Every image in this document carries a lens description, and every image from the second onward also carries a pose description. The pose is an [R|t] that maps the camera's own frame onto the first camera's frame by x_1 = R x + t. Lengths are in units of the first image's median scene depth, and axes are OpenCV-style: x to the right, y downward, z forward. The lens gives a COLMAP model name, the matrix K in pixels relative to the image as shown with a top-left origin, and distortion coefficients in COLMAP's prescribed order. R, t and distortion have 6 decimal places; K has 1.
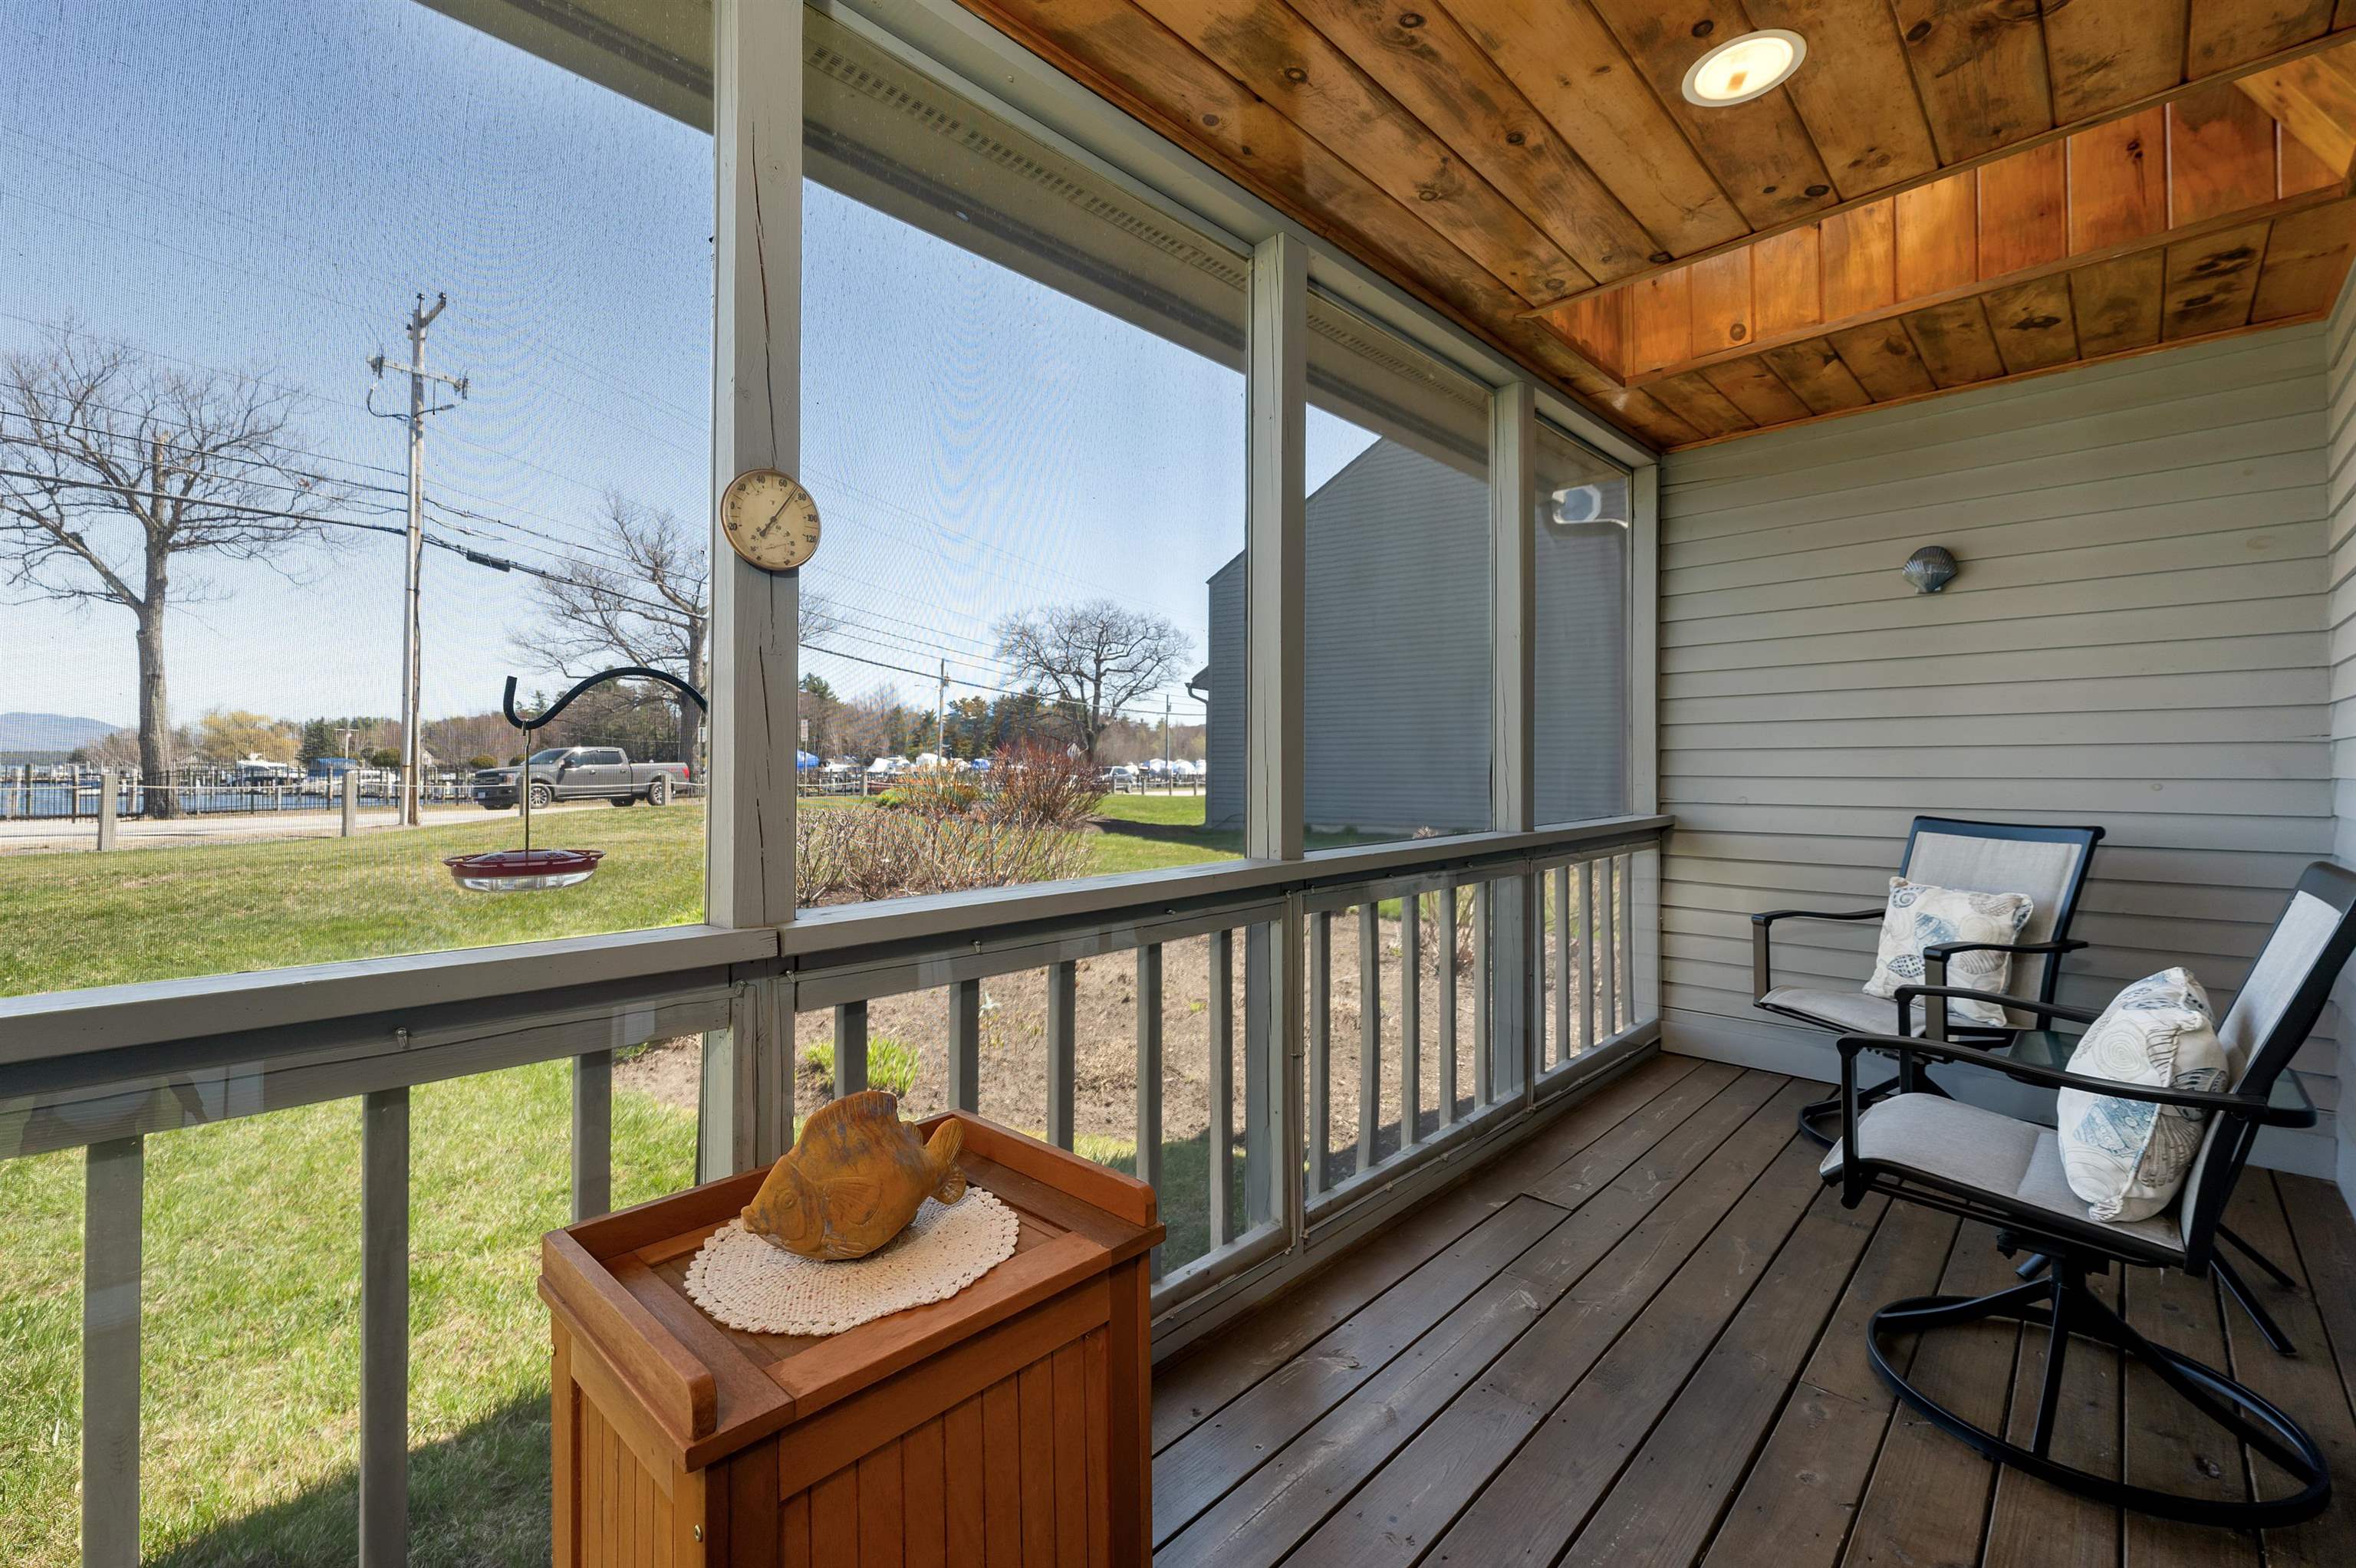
lens RADIAL K [[992.0, 0, 1182.5], [0, 992.0, 764.7], [0, 0, 1]] dist [0.009159, 0.000047]
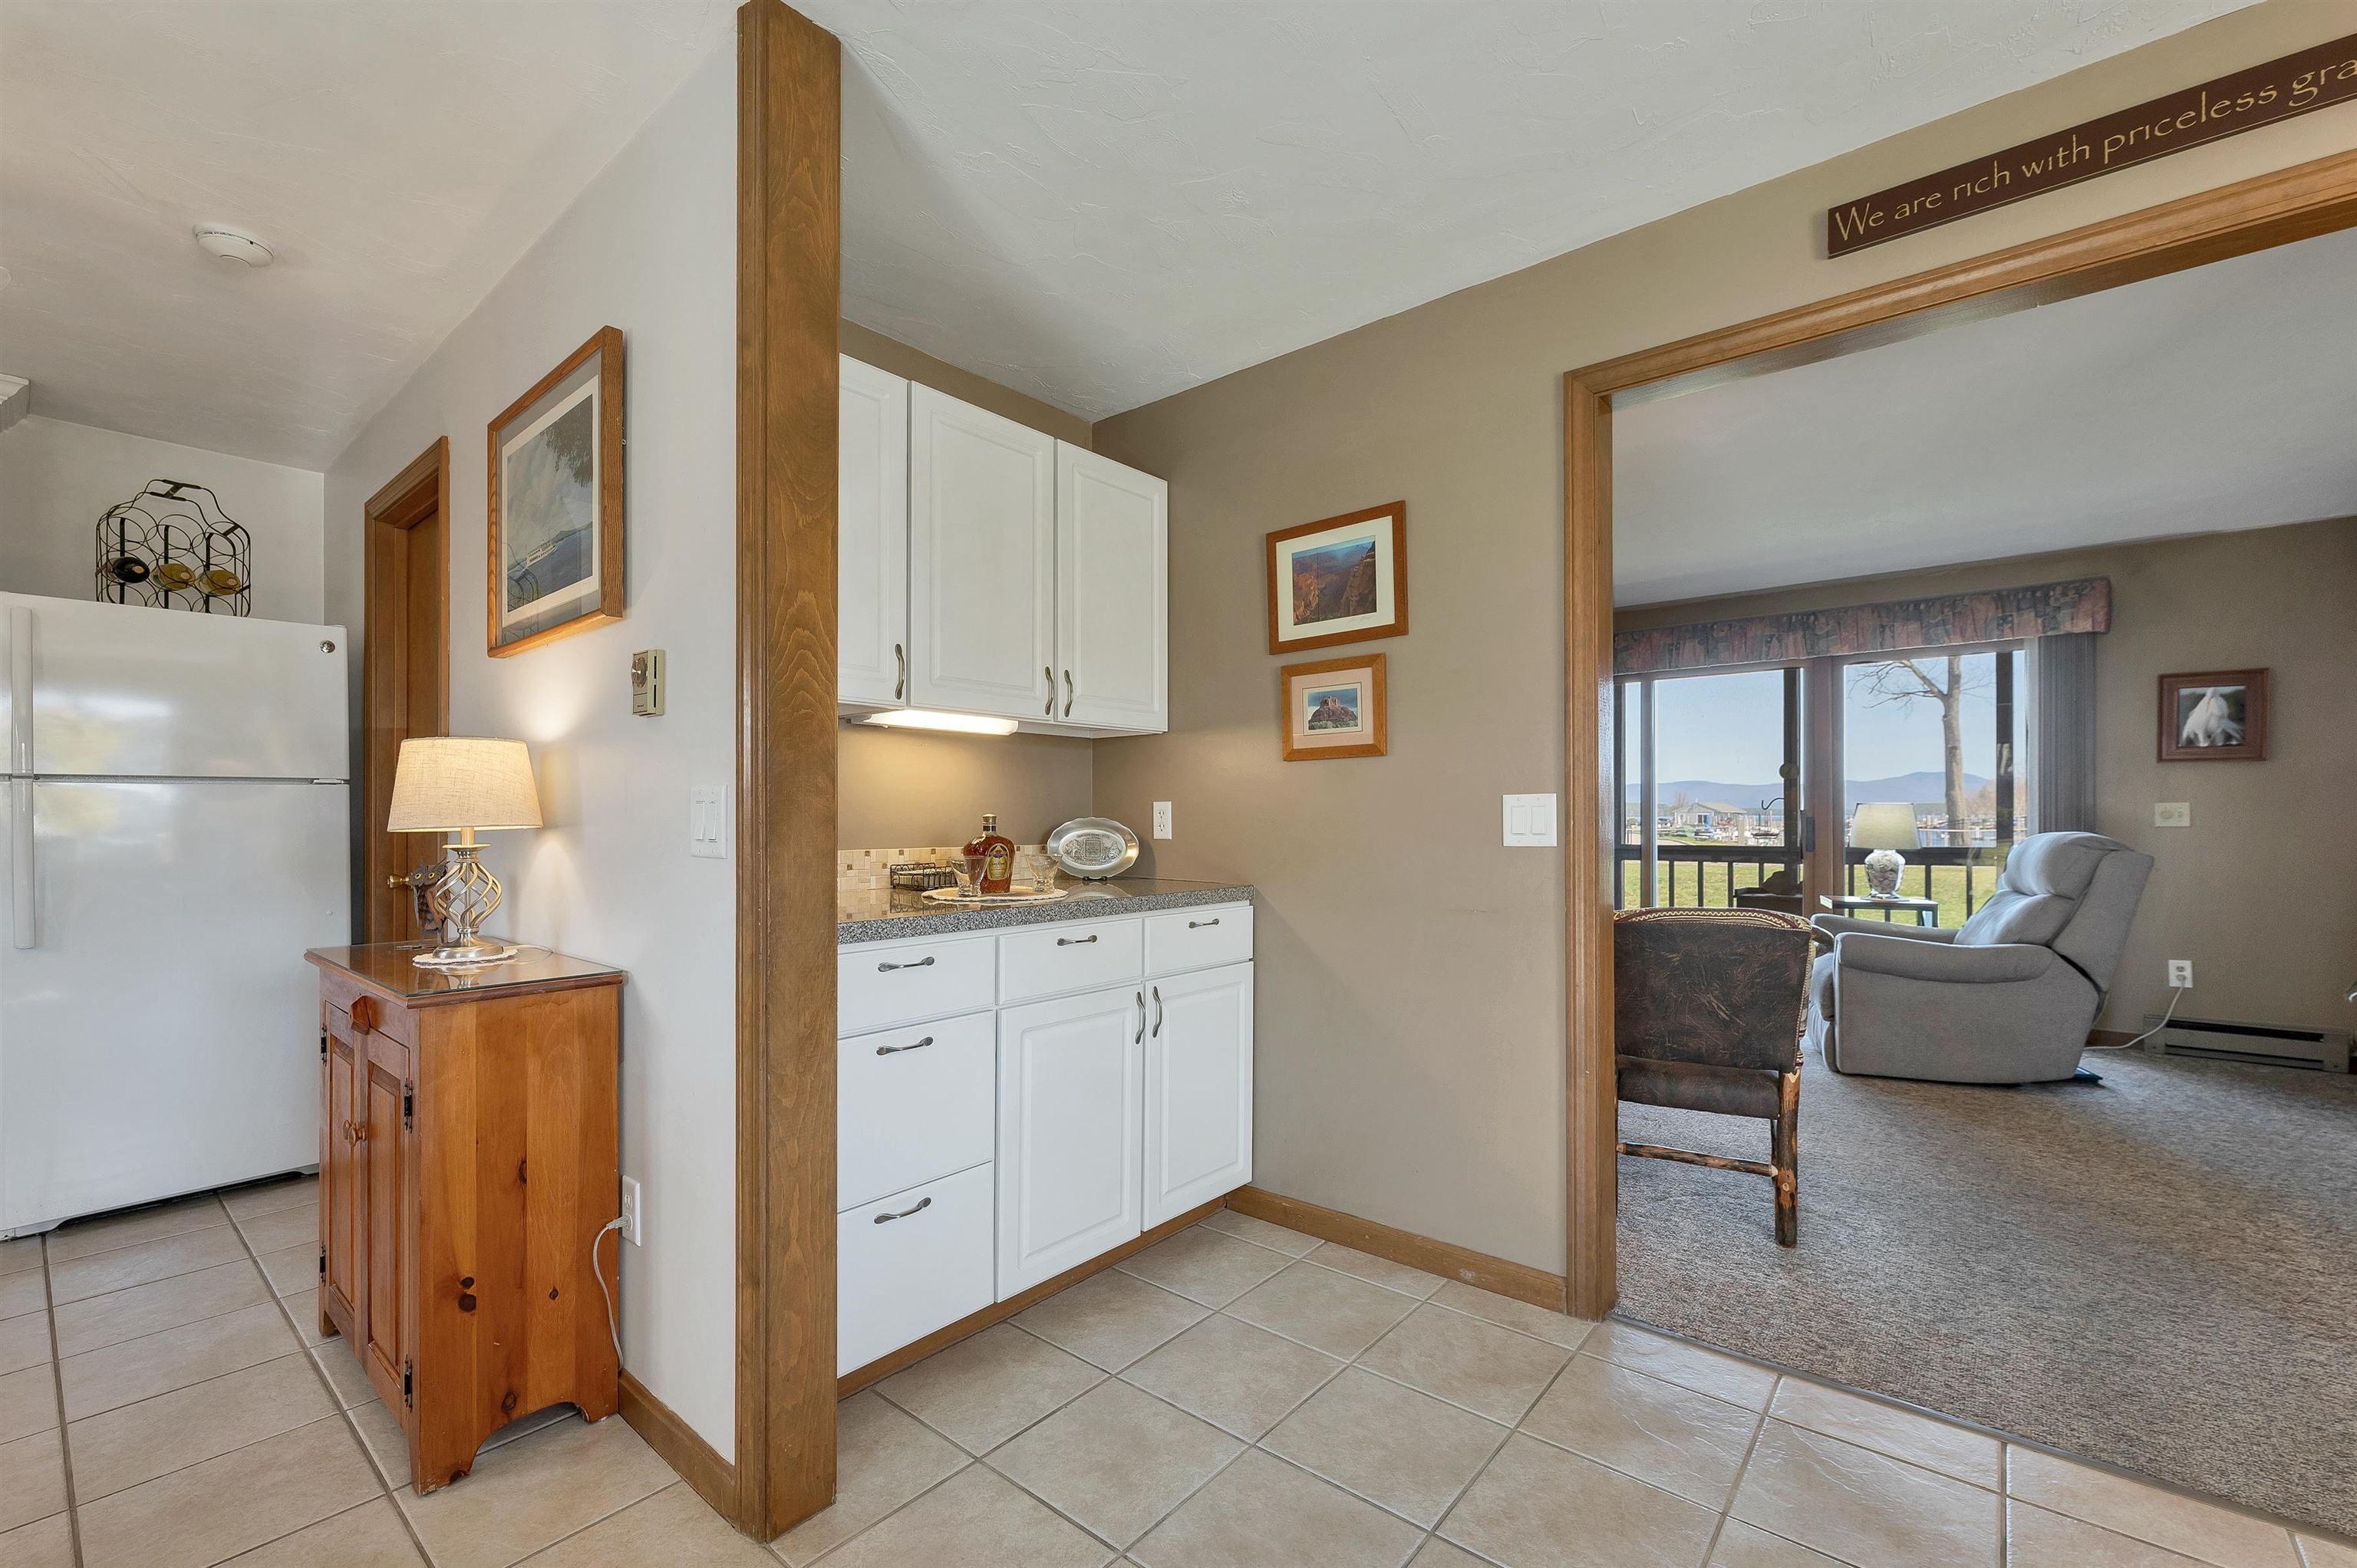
lens RADIAL K [[989.2, 0, 1171.4], [0, 989.2, 816.6], [0, 0, 1]] dist [0.001760, 0.000289]
pose [[0.062695, 0.000020, -0.998033, 0.229506], [0.003067, 0.999995, 0.000213, -0.000745], [0.998028, -0.003074, 0.062695, -0.123630]]
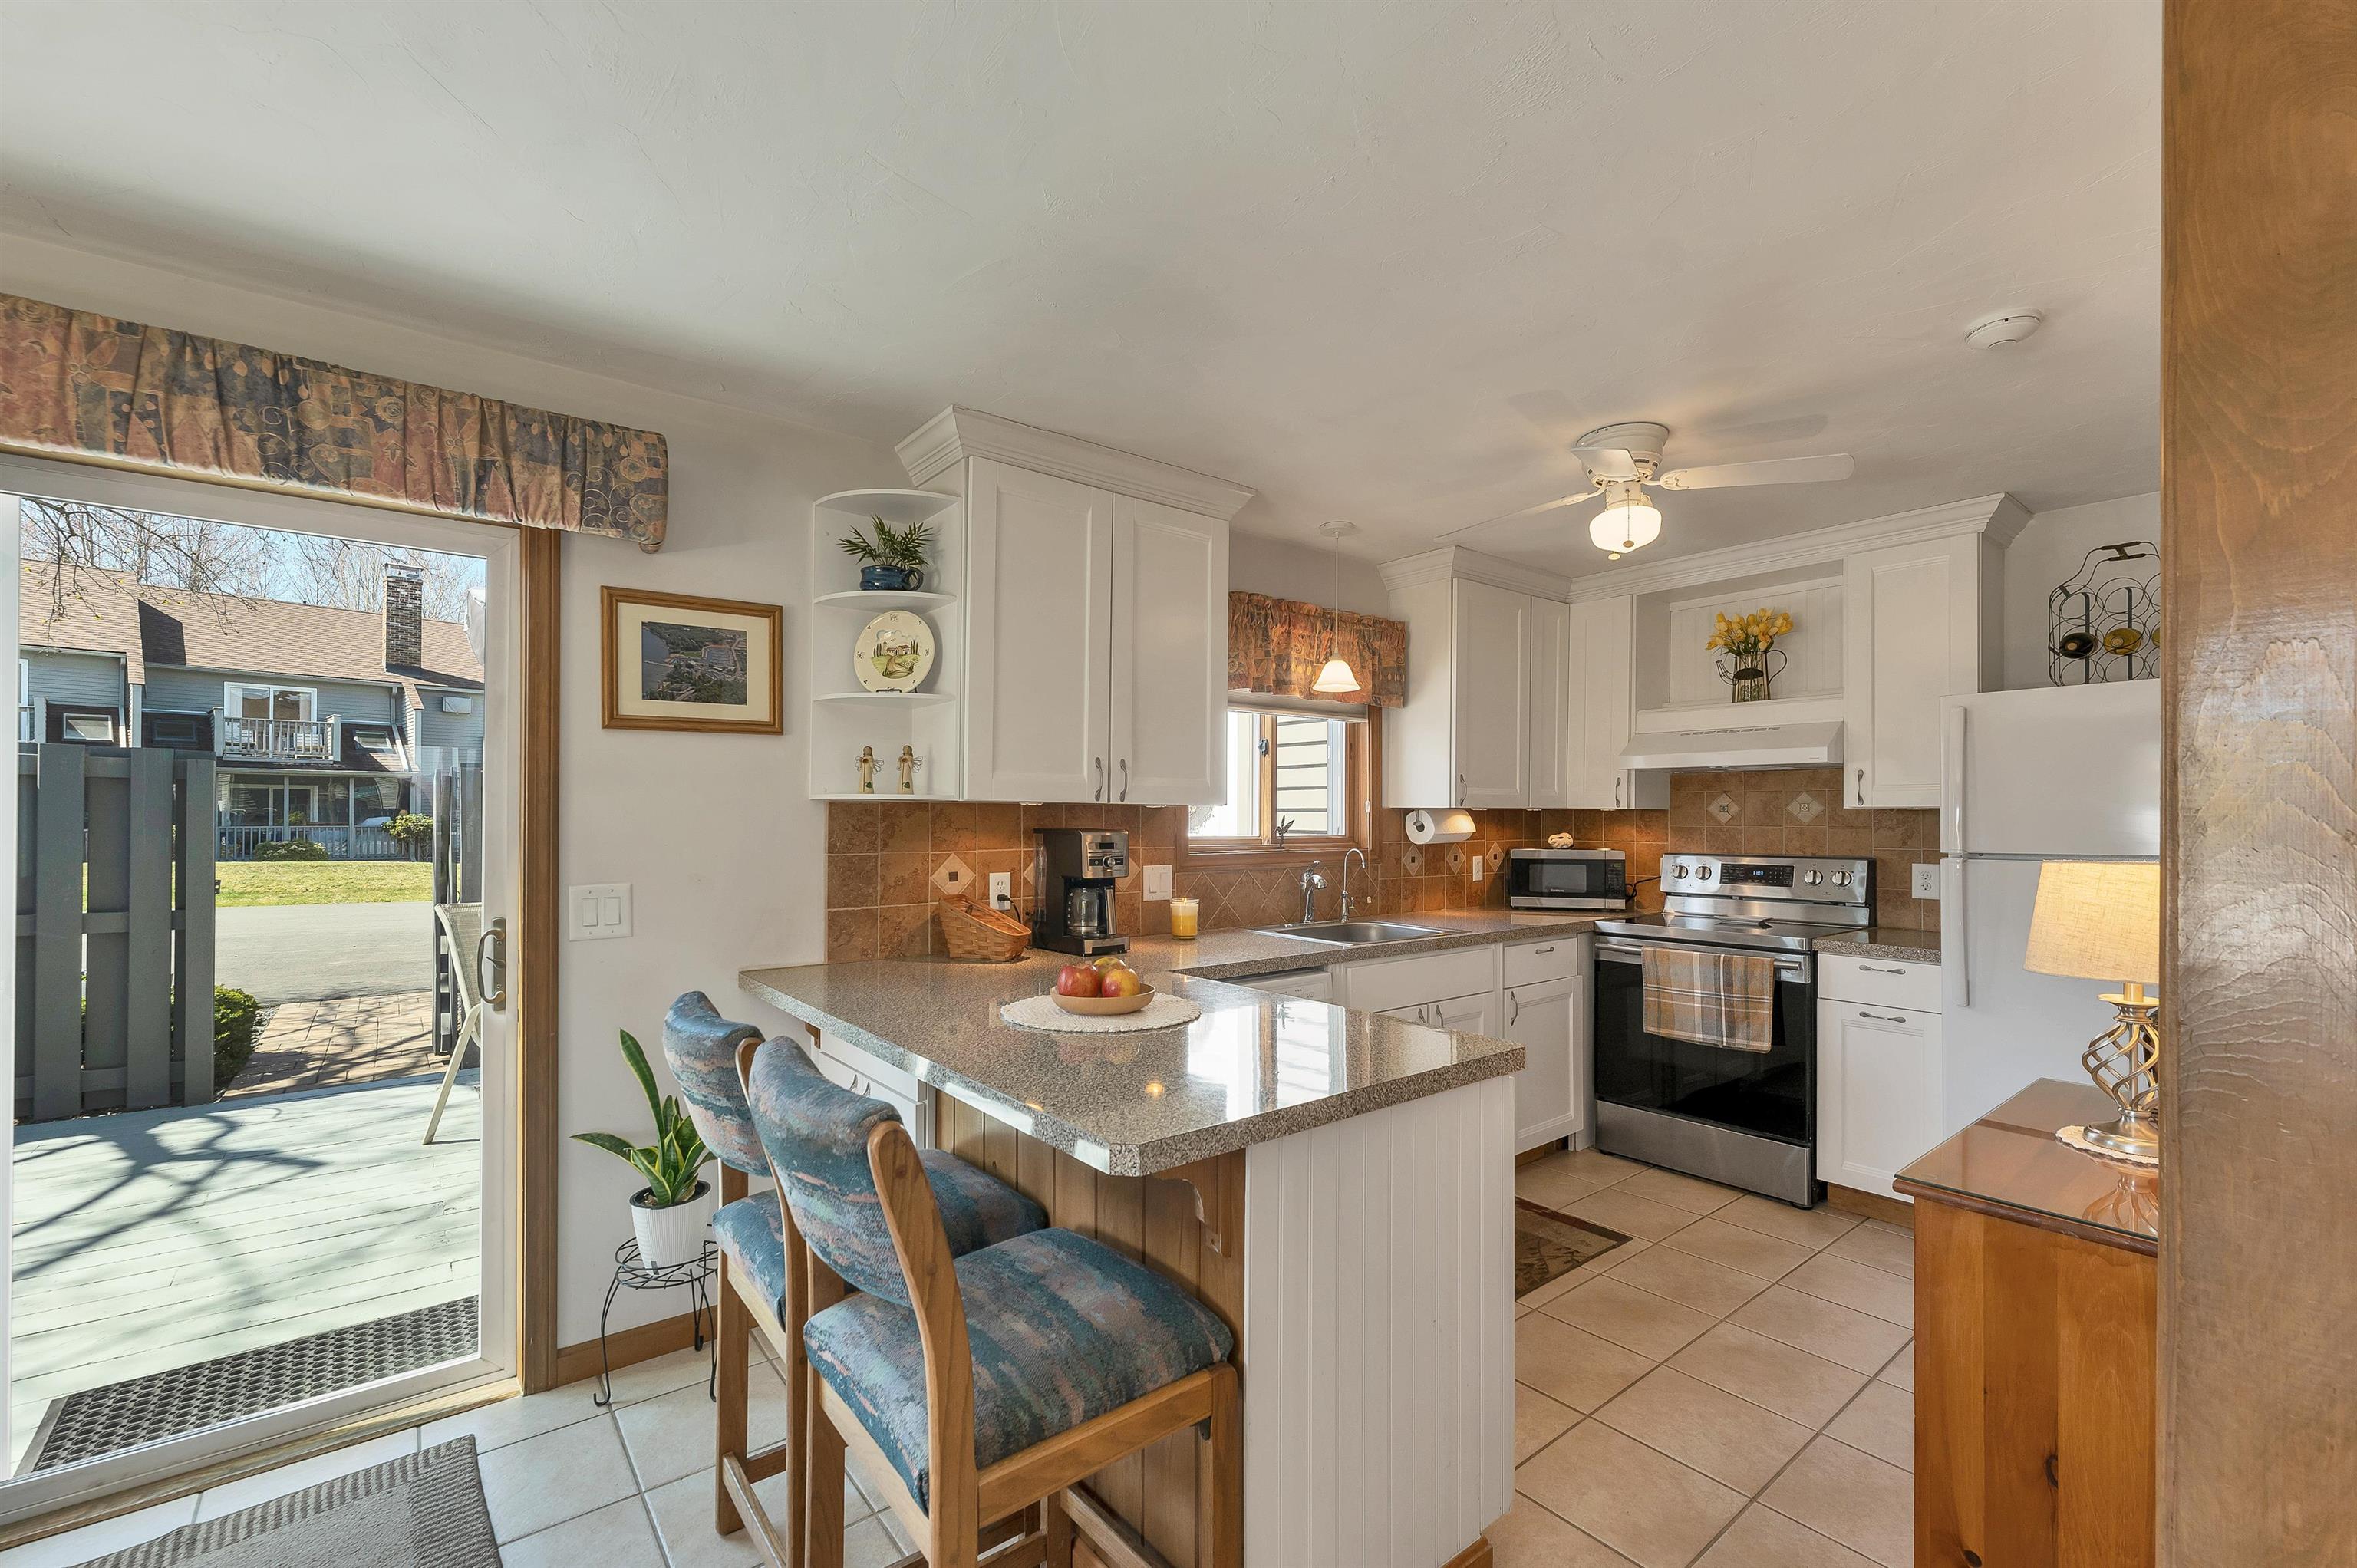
lens RADIAL K [[988.2, 0, 1170.9], [0, 988.2, 810.2], [0, 0, 1]] dist [-0.001938, 0.000085]
pose [[-0.990028, -0.002478, 0.140850, 0.199374], [-0.003333, 0.999977, -0.005840, -0.008564], [-0.140832, -0.006251, -0.990014, -0.109454]]
